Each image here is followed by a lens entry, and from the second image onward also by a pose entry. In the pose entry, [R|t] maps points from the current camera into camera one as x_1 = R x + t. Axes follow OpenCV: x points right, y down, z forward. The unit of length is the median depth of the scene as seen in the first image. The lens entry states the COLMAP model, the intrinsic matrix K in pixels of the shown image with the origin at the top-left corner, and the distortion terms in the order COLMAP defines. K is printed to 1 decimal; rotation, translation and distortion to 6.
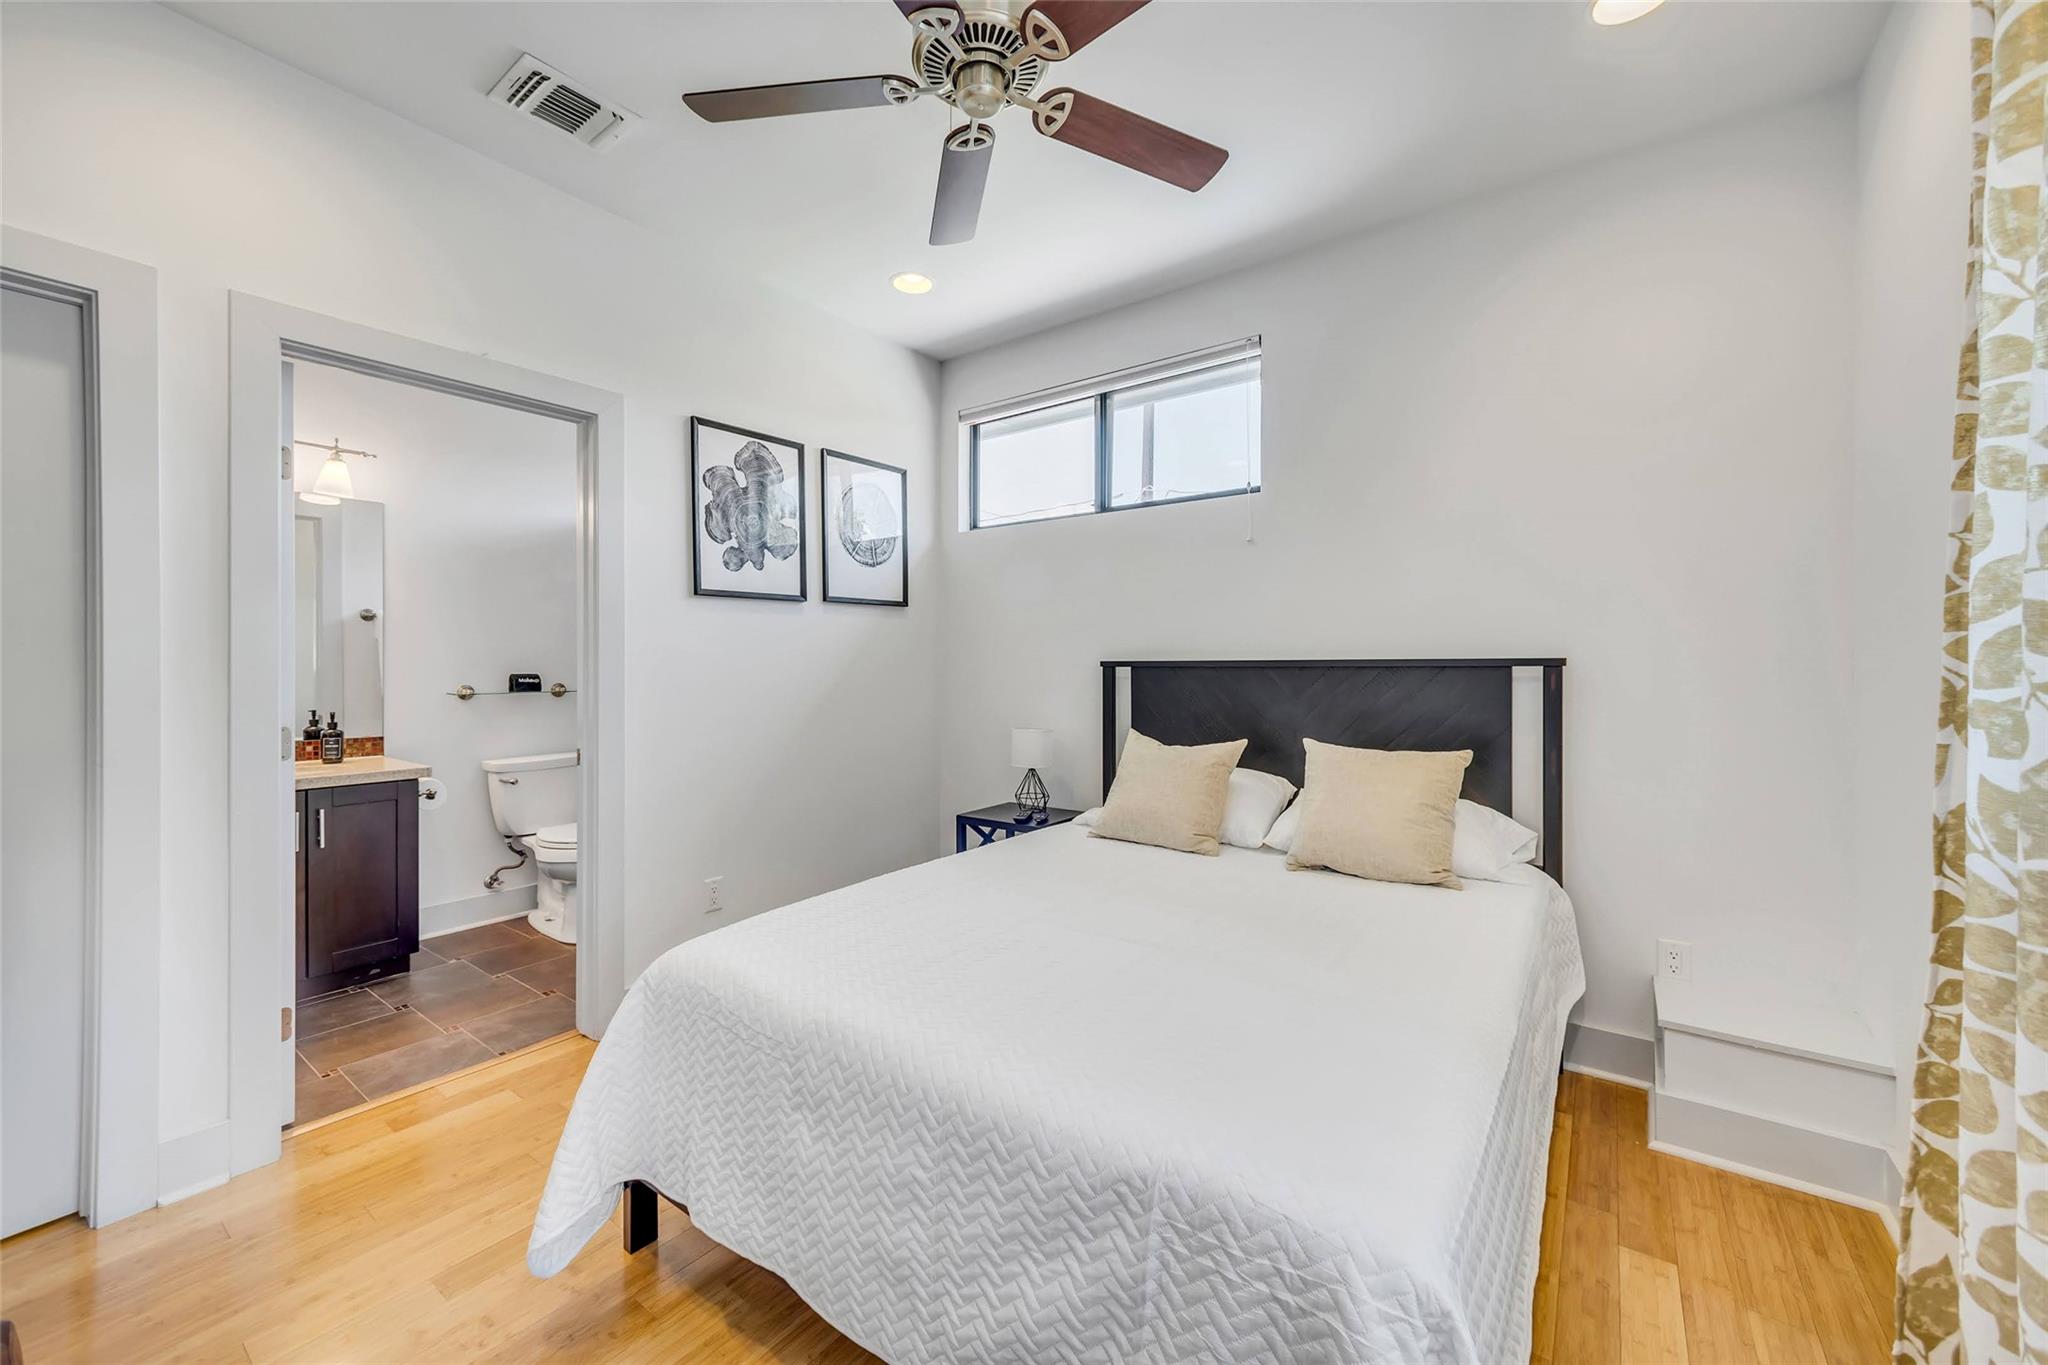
lens RADIAL K [[791.6, 0, 1020.2], [0, 791.6, 669.0], [0, 0, 1]] dist [-0.001308, 0.000116]
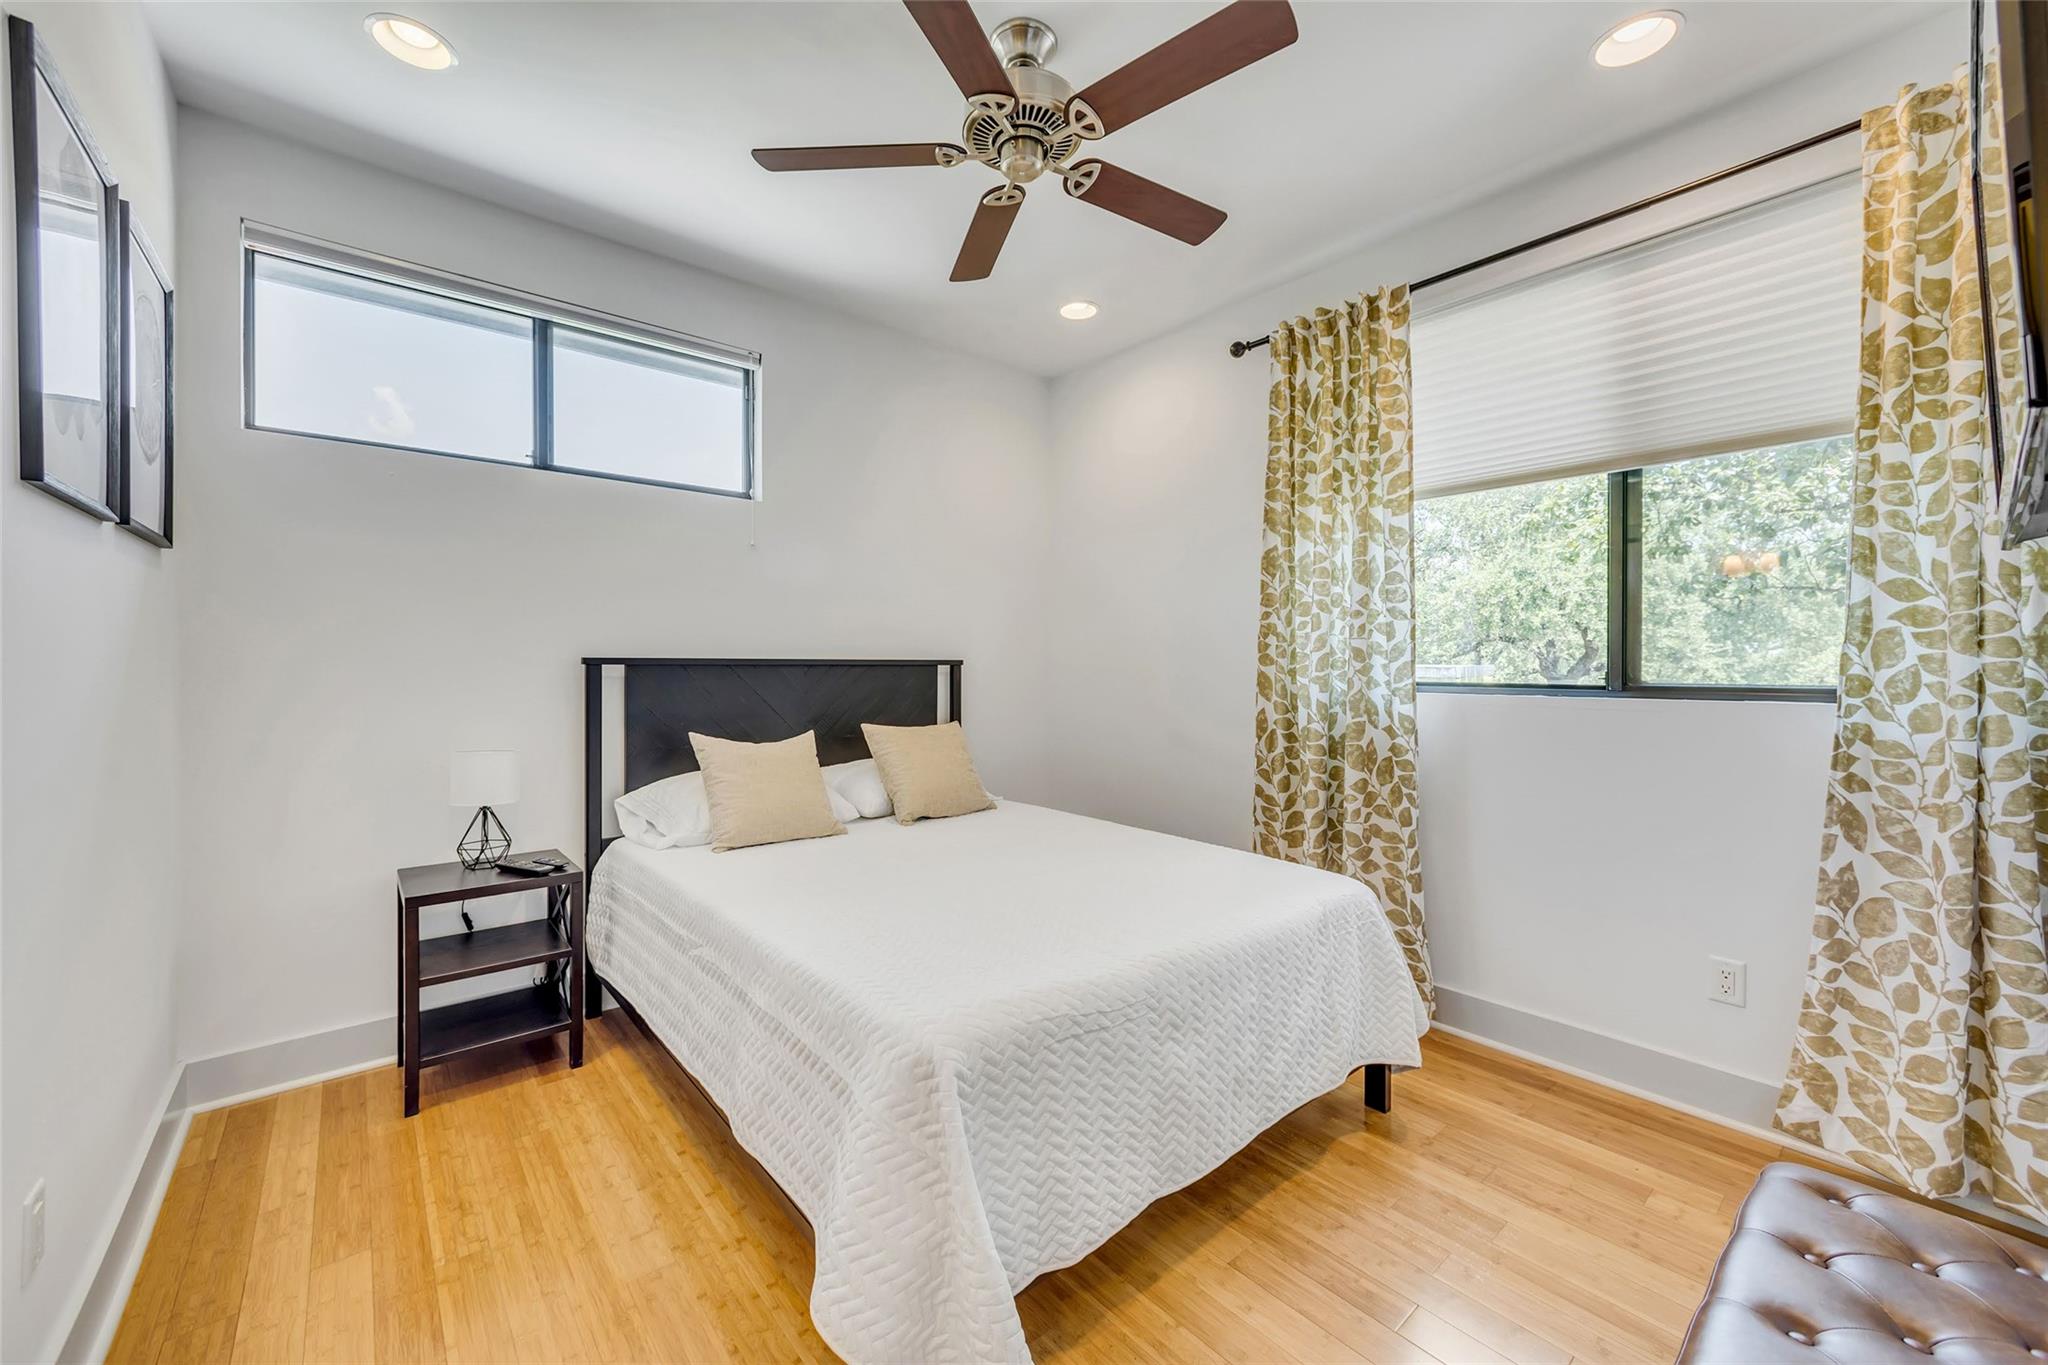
lens RADIAL K [[791.6, 0, 1028.3], [0, 791.6, 674.2], [0, 0, 1]] dist [-0.001308, 0.000116]
pose [[0.222441, -0.004448, 0.974936, -0.595403], [0.008525, 0.999960, 0.002617, 0.008832], [-0.974909, 0.007729, 0.222470, 0.379200]]
